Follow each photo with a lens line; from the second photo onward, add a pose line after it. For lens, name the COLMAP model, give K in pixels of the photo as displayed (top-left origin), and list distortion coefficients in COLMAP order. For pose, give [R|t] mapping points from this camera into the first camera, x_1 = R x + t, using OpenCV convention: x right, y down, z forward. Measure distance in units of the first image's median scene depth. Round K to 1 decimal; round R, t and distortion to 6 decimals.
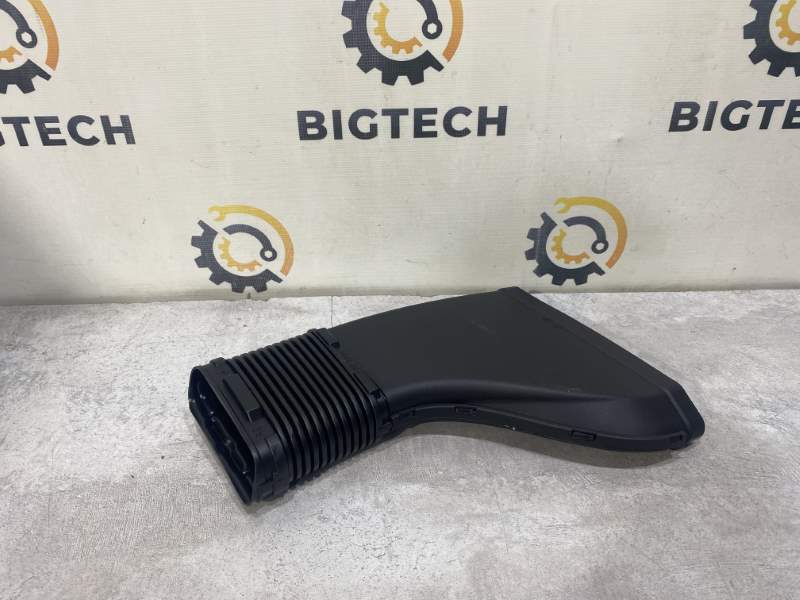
lens RADIAL K [[608.7, 0, 399.3], [0, 608.7, 301.5], [0, 0, 1]] dist [0.012314, -0.013155]
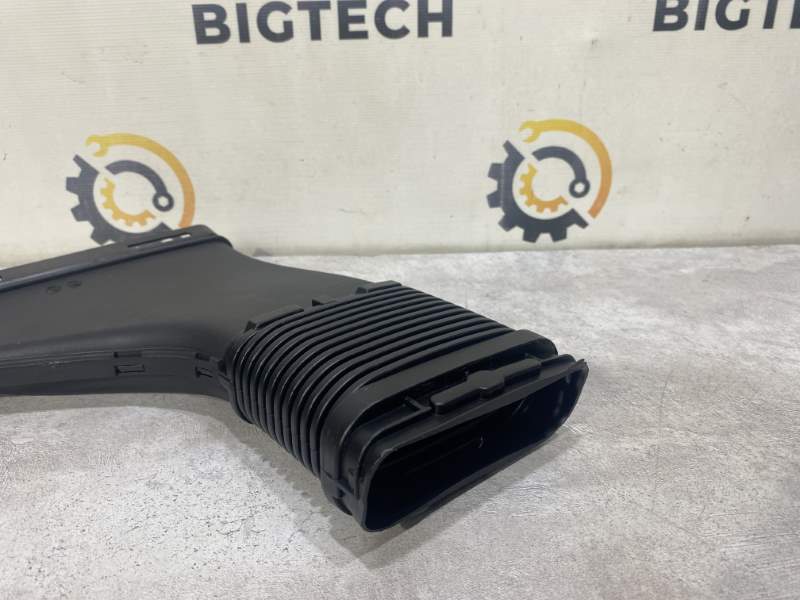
lens RADIAL K [[616.2, 0, 396.3], [0, 616.2, 297.2], [0, 0, 1]] dist [-0.004079, -0.001863]
pose [[0.999864, -0.012520, 0.010708, 0.087291], [0.014050, 0.987430, -0.157430, 0.197503], [-0.008602, 0.157559, 0.987472, 0.253087]]
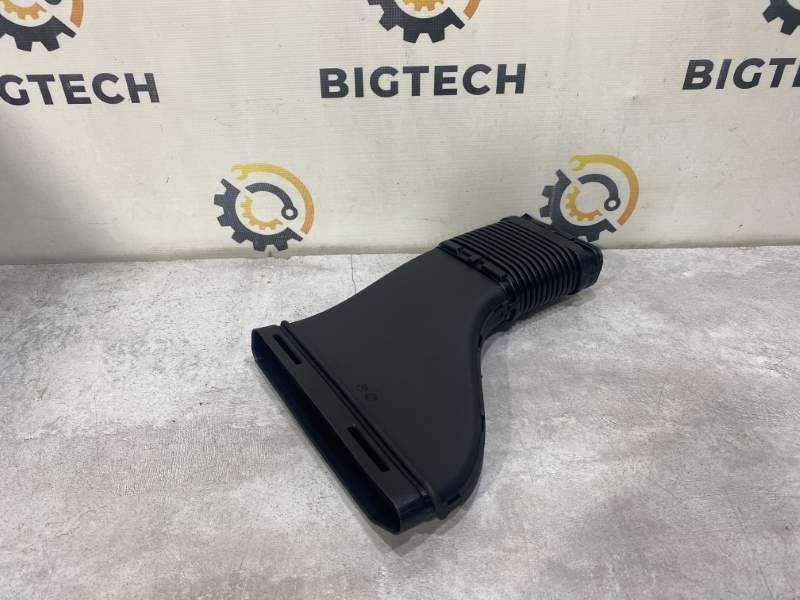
lens RADIAL K [[608.0, 0, 403.2], [0, 608.0, 304.1], [0, 0, 1]] dist [0.007587, -0.006343]
pose [[0.999900, -0.005104, 0.013158, -0.043162], [0.004375, 0.998486, 0.054837, 0.023262], [-0.013418, -0.054774, 0.998409, -0.034547]]
